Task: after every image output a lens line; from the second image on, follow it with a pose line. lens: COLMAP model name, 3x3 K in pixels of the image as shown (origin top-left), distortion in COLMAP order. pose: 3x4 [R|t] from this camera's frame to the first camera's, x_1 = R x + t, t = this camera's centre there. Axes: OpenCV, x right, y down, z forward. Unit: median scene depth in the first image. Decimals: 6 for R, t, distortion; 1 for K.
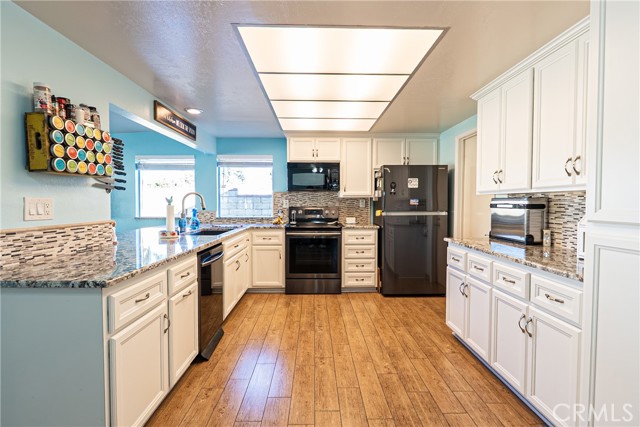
lens RADIAL K [[293.8, 0, 320.7], [0, 293.8, 210.4], [0, 0, 1]] dist [-0.011429, -0.000088]
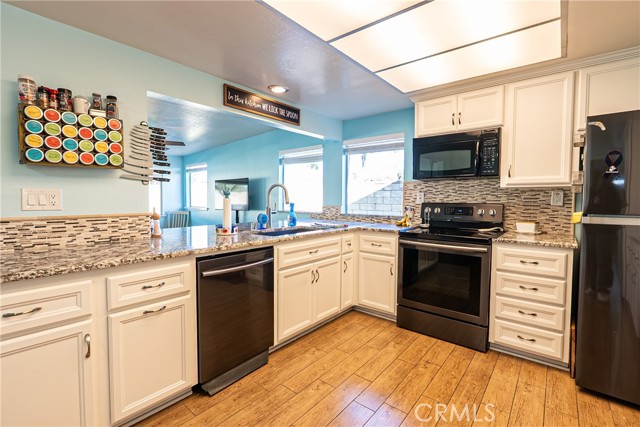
lens RADIAL K [[293.8, 0, 320.7], [0, 293.8, 210.4], [0, 0, 1]] dist [-0.011429, -0.000088]
pose [[0.757593, 0.032077, -0.651938, 0.194314], [-0.021780, 0.999478, 0.023867, -0.005434], [0.652364, -0.003883, 0.757896, 0.354555]]
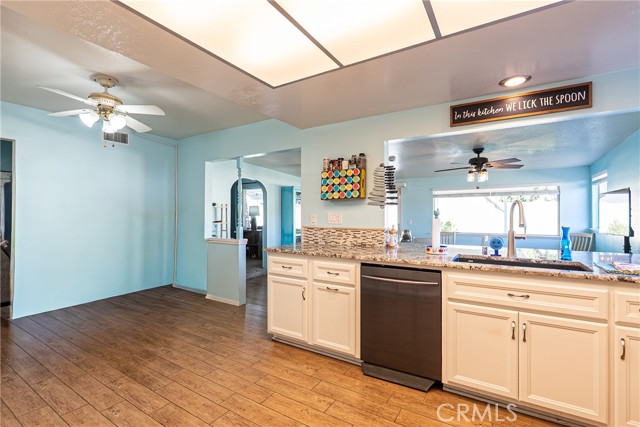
lens RADIAL K [[293.8, 0, 320.7], [0, 293.8, 210.4], [0, 0, 1]] dist [-0.011429, -0.000088]
pose [[-0.547957, -0.010462, -0.836441, 0.313424], [-0.022382, 0.999747, 0.002158, -0.025363], [0.836207, 0.019904, -0.548052, 0.831636]]
